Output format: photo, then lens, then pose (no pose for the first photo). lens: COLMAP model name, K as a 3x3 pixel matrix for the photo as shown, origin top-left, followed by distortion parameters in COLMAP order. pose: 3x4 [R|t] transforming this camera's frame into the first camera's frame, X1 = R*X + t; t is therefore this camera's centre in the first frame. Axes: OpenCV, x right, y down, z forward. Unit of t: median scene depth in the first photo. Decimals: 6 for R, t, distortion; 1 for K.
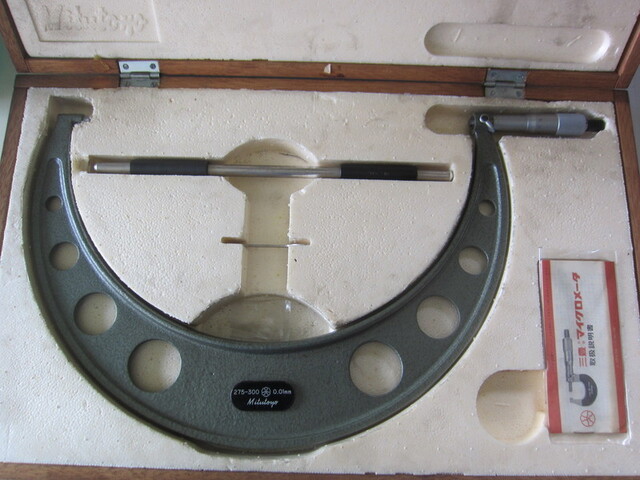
lens RADIAL K [[585.1, 0, 319.5], [0, 585.1, 236.2], [0, 0, 1]] dist [-0.080523, 0.000000]
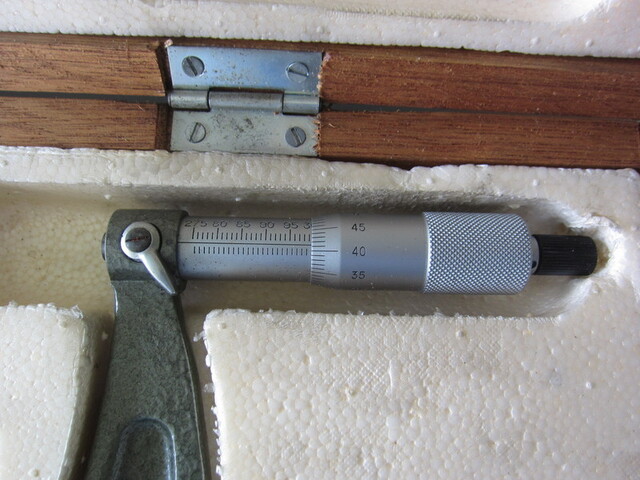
lens RADIAL K [[585.1, 0, 321.0], [0, 585.1, 243.4], [0, 0, 1]] dist [-0.080523, 0.000000]
pose [[0.998533, 0.006507, 0.053763, 0.348771], [-0.008822, 0.999039, 0.042931, -0.212258], [-0.053432, -0.043343, 0.997630, 0.736854]]
